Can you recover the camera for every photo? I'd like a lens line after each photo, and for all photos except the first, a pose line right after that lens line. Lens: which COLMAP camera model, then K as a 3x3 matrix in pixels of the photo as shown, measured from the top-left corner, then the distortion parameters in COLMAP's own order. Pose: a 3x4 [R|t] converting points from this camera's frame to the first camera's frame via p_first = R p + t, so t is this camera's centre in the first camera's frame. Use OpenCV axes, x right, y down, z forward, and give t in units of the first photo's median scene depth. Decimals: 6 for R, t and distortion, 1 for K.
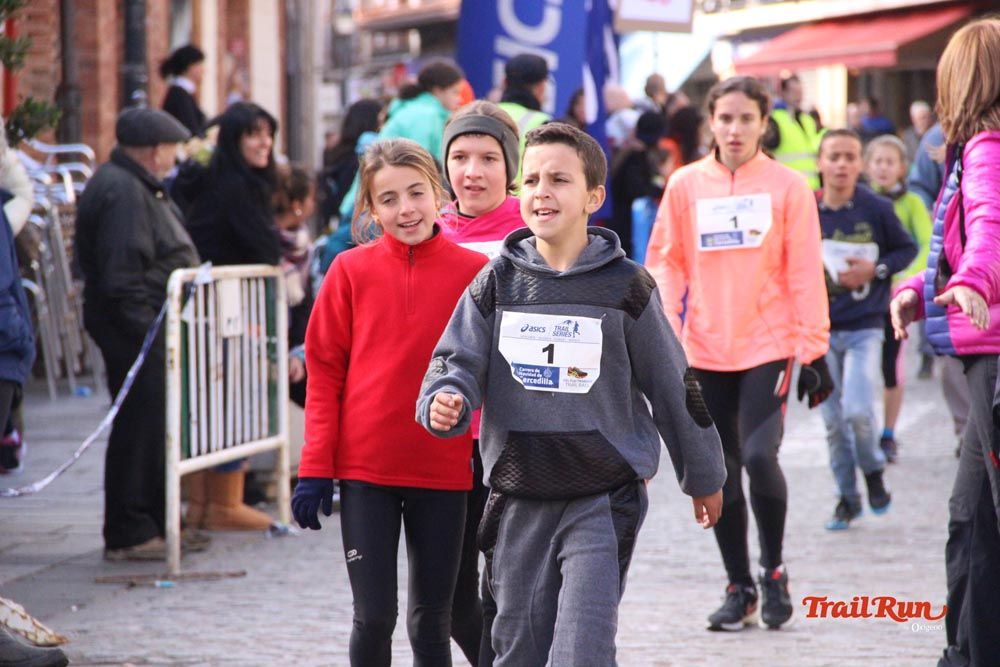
lens RADIAL K [[5004.6, 0, 519.0], [0, 5004.6, 335.0], [0, 0, 1]] dist [1.474667, 0.063884]
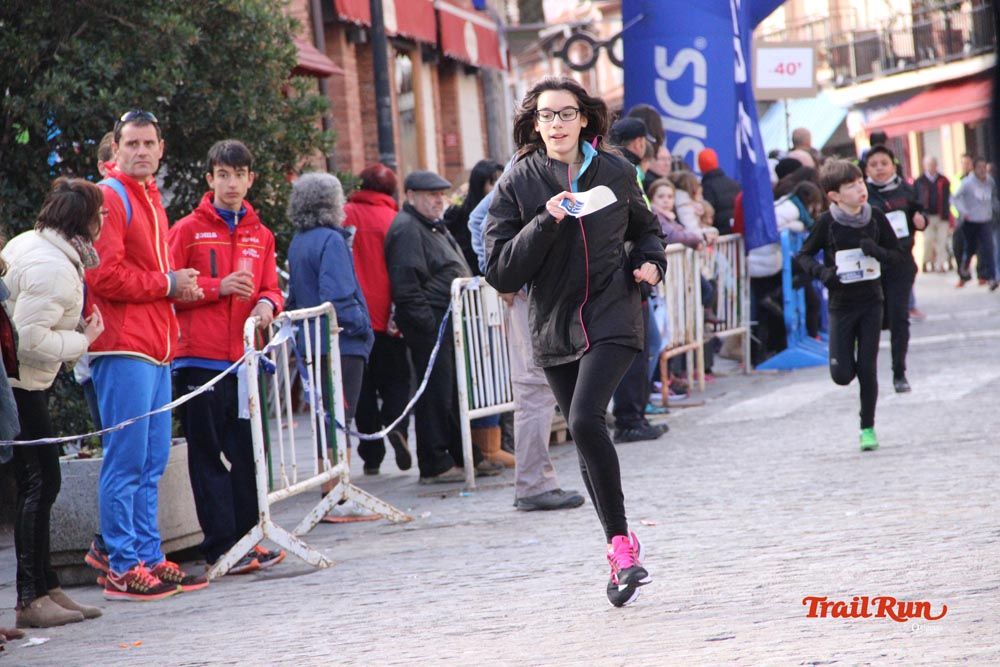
lens RADIAL K [[5004.6, 0, 519.0], [0, 5004.6, 335.0], [0, 0, 1]] dist [1.474667, 0.063884]
pose [[0.996391, -0.079015, -0.031021, -0.006747], [0.078379, 0.996698, -0.021221, 0.034892], [0.032596, 0.018713, 0.999293, -0.428352]]
